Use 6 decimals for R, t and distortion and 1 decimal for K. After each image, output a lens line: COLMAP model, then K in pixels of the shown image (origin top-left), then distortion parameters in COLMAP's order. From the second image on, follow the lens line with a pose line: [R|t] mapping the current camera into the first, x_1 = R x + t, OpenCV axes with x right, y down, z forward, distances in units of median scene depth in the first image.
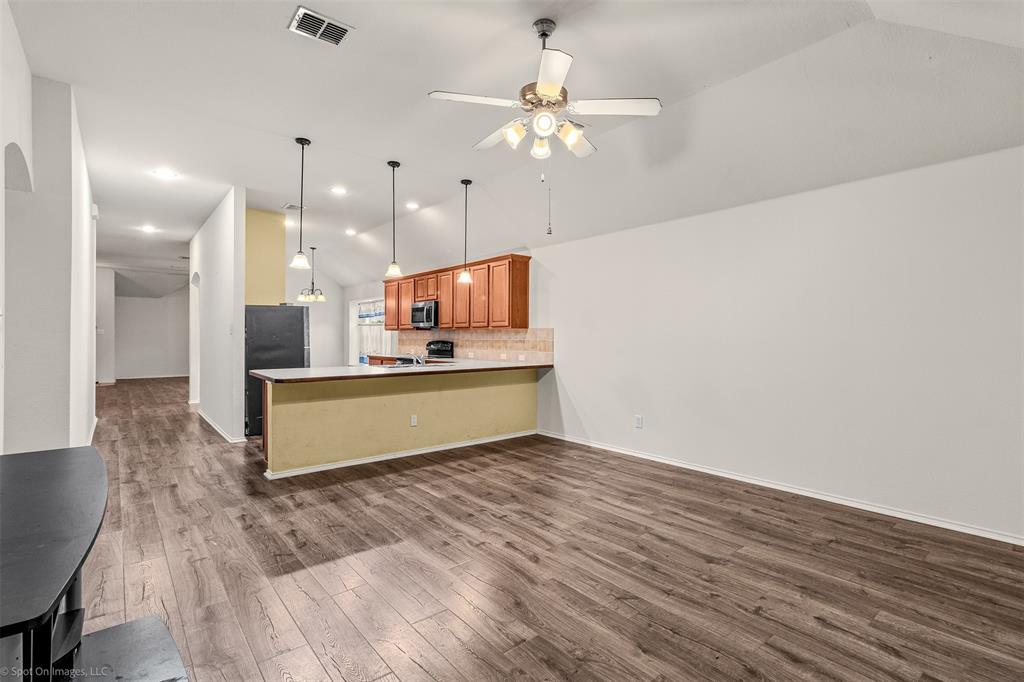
lens RADIAL K [[486.4, 0, 528.5], [0, 486.4, 342.7], [0, 0, 1]] dist [0.003143, -0.000162]
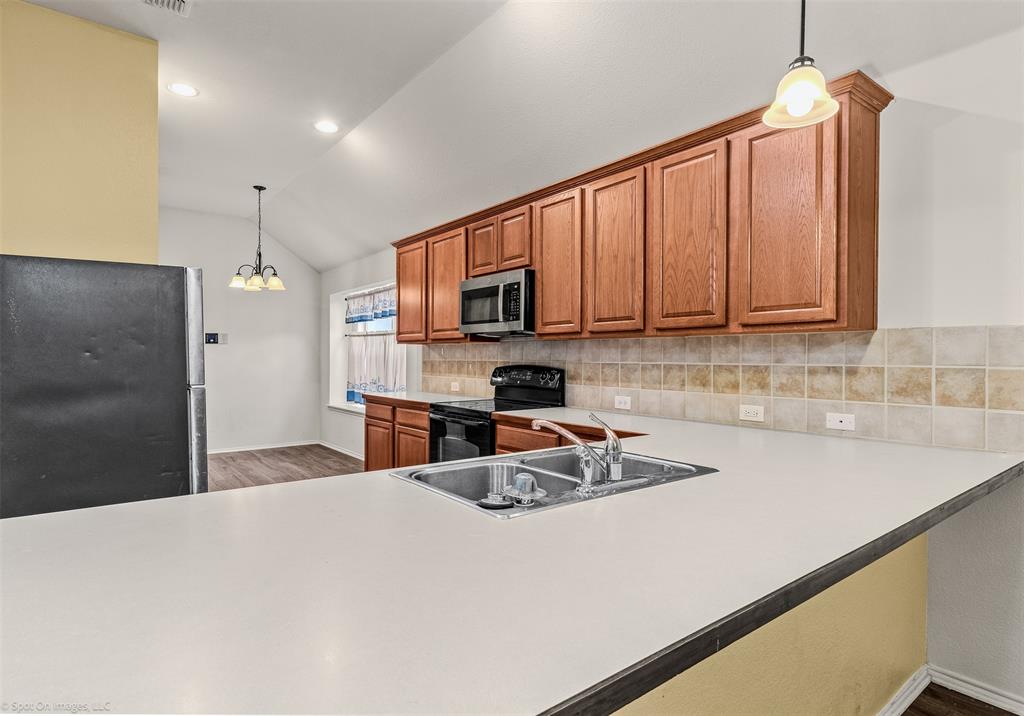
lens RADIAL K [[545.5, 0, 508.3], [0, 545.5, 360.9], [0, 0, 1]] dist [0.001930, 0.000419]
pose [[0.998758, 0.000250, -0.049816, -0.184835], [-0.000433, 0.999993, -0.003664, -0.006698], [0.049814, 0.003681, 0.998752, 0.541912]]
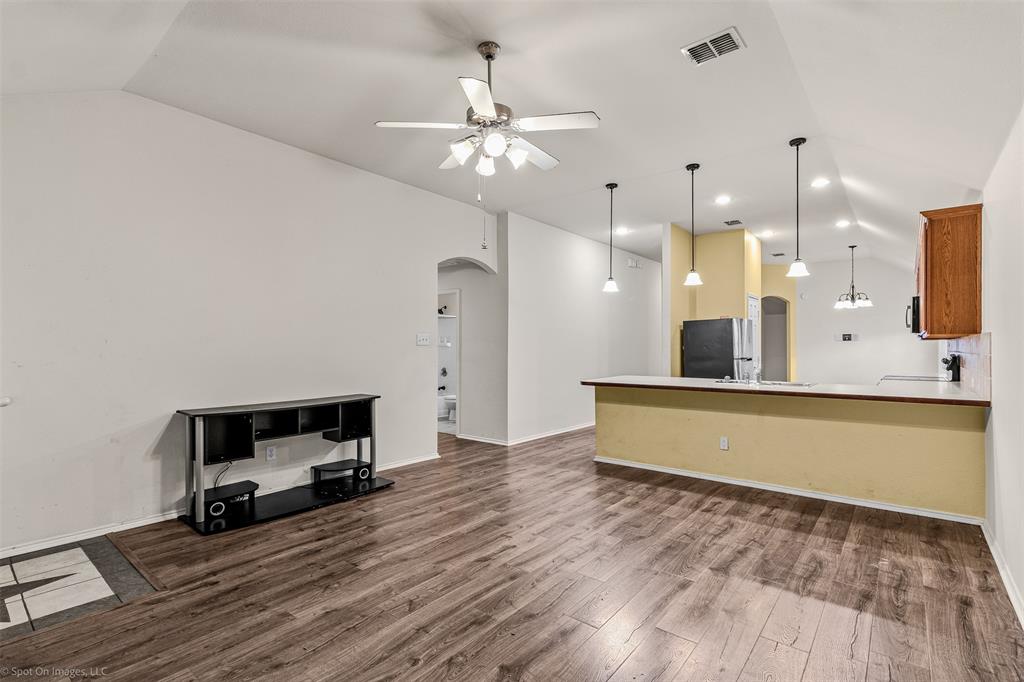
lens RADIAL K [[486.4, 0, 513.9], [0, 486.4, 343.5], [0, 0, 1]] dist [0.003143, -0.000162]
pose [[0.168215, -0.010139, -0.985698, 0.398644], [-0.012362, 0.999847, -0.012394, -0.003687], [0.985673, 0.014270, 0.168064, 0.330736]]
